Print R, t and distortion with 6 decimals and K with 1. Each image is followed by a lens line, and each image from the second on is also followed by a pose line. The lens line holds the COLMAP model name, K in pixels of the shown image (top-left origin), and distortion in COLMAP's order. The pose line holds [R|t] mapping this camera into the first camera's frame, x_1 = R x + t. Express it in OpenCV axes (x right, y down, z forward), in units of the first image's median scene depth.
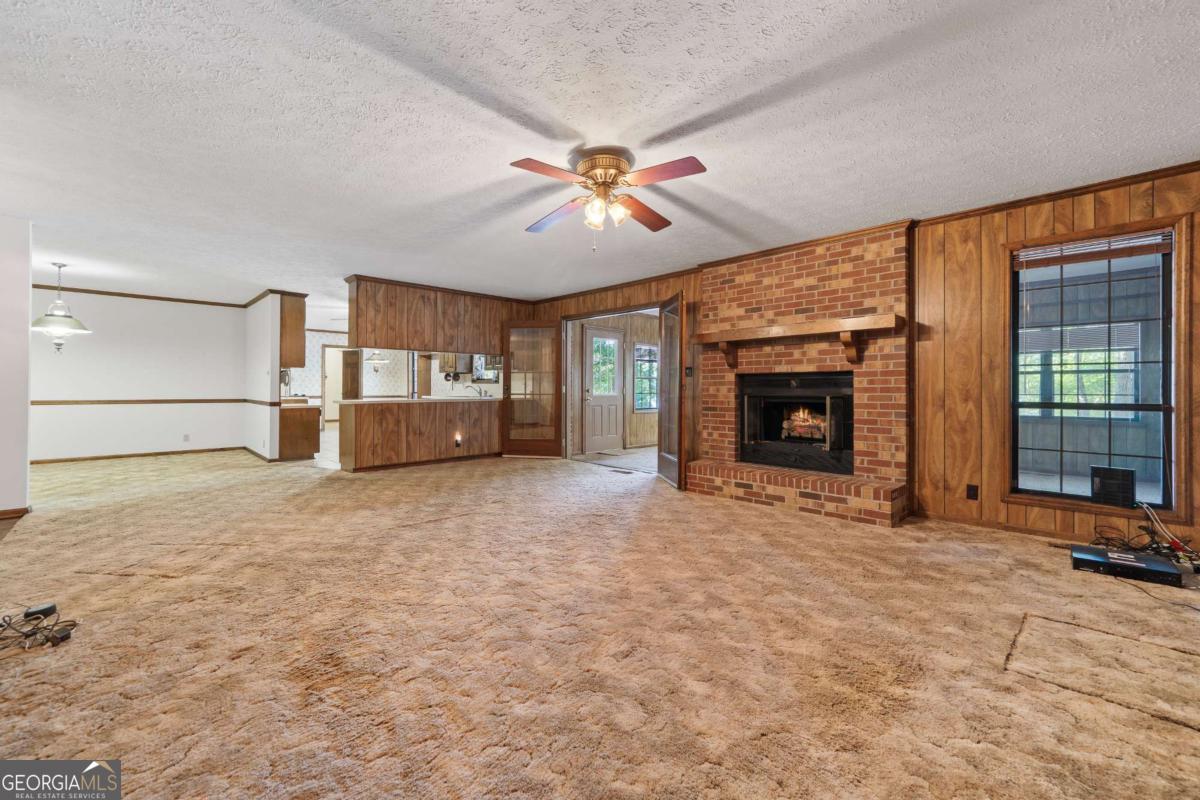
lens RADIAL K [[480.8, 0, 594.9], [0, 480.8, 386.9], [0, 0, 1]] dist [0.000236, 0.000116]
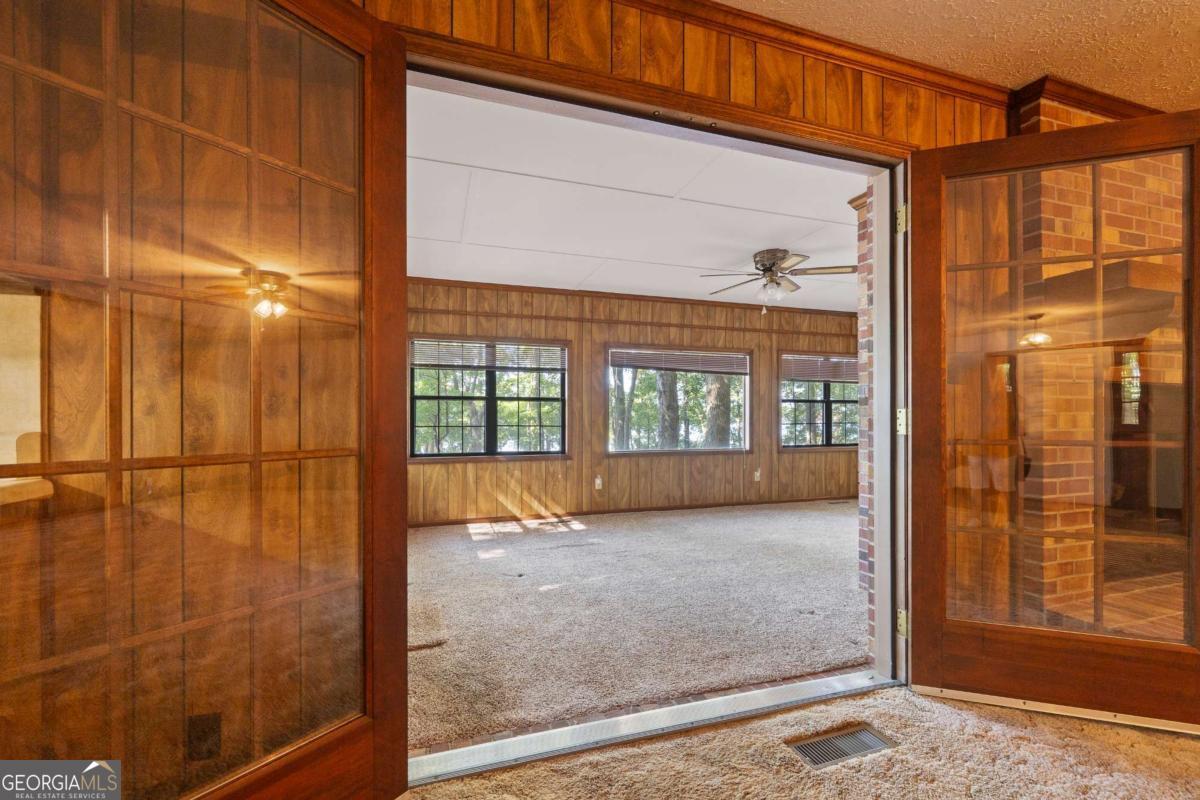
lens RADIAL K [[500.5, 0, 594.7], [0, 500.5, 420.9], [0, 0, 1]] dist [-0.000385, -0.000100]
pose [[0.446424, -0.006996, 0.894794, -0.322686], [-0.002788, 0.999954, 0.009209, 0.004161], [-0.894817, -0.006606, 0.446383, 1.325134]]
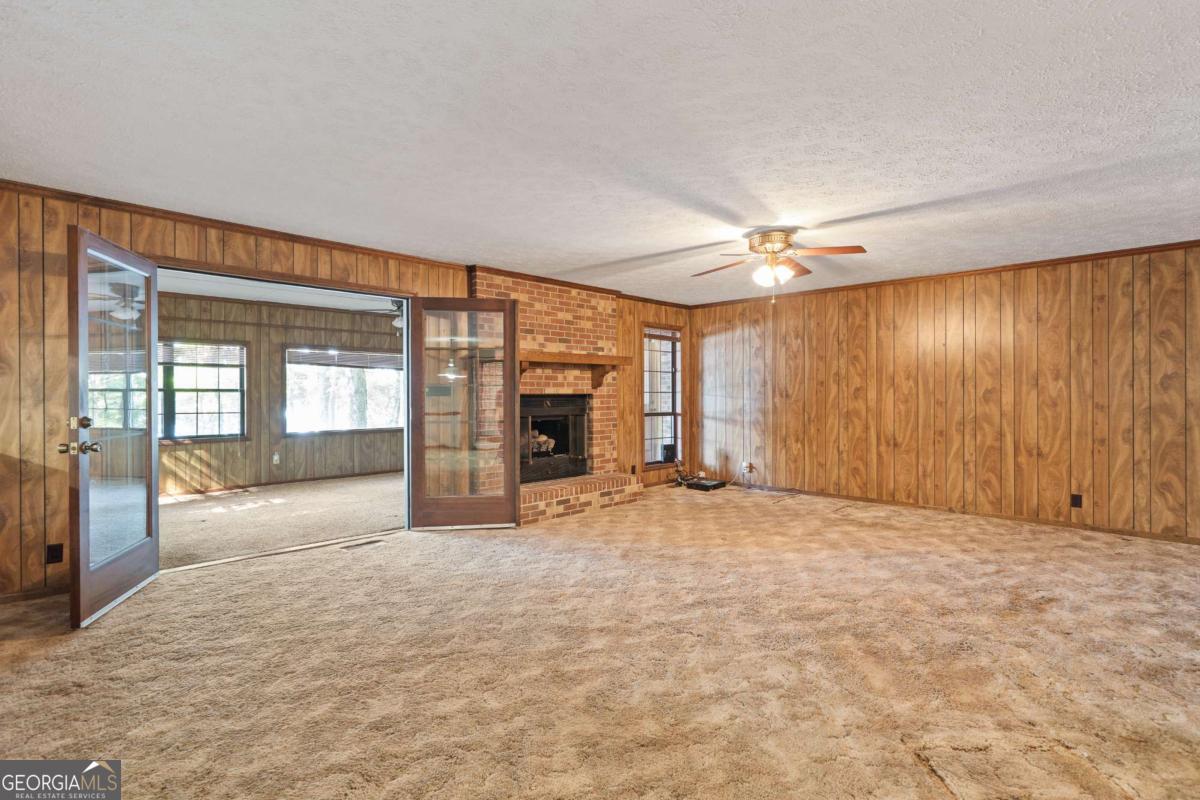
lens RADIAL K [[572.8, 0, 590.4], [0, 572.8, 397.4], [0, 0, 1]] dist [0.001293, 0.000316]
pose [[-0.004700, -0.009040, 0.999948, -0.933148], [-0.003828, 0.999952, 0.009022, -0.034943], [-0.999982, -0.003785, -0.004735, 0.936029]]
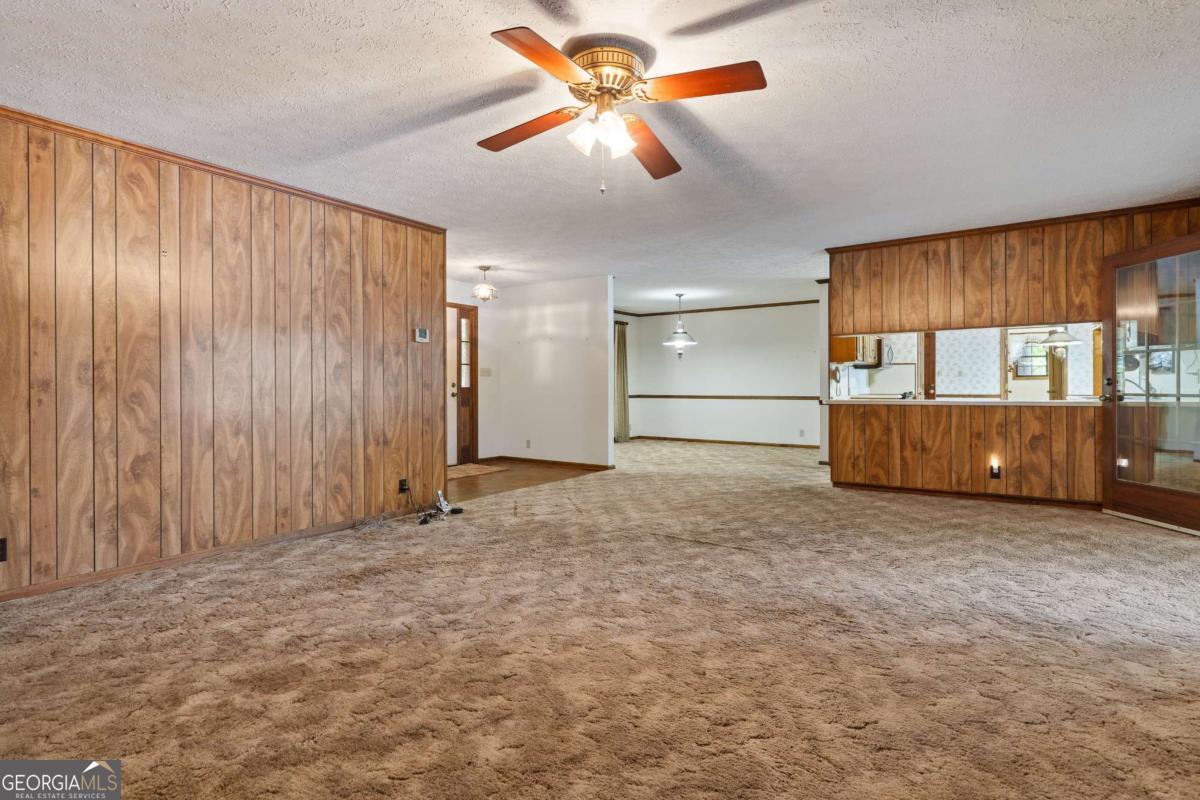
lens RADIAL K [[587.7, 0, 596.0], [0, 587.7, 383.8], [0, 0, 1]] dist [0.001500, 0.000310]
pose [[0.198525, -0.007411, -0.980068, 0.538470], [0.009346, 0.999940, -0.005668, 0.003309], [0.980051, -0.008034, 0.198583, 0.515107]]
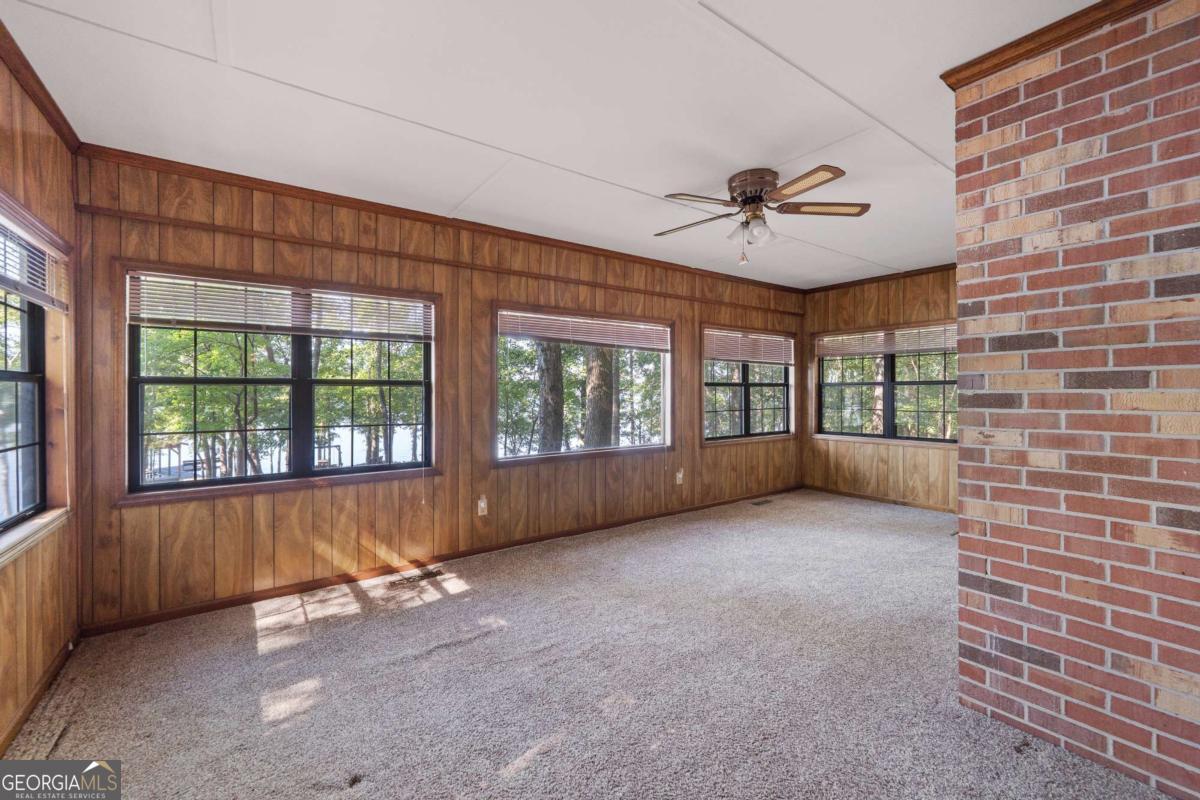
lens RADIAL K [[493.6, 0, 595.8], [0, 493.6, 393.3], [0, 0, 1]] dist [-0.000741, -0.000207]
pose [[0.160694, -0.004748, 0.986993, -0.003365], [-0.002406, 0.999984, 0.005202, -0.025185], [-0.987001, -0.003210, 0.160680, 1.545007]]
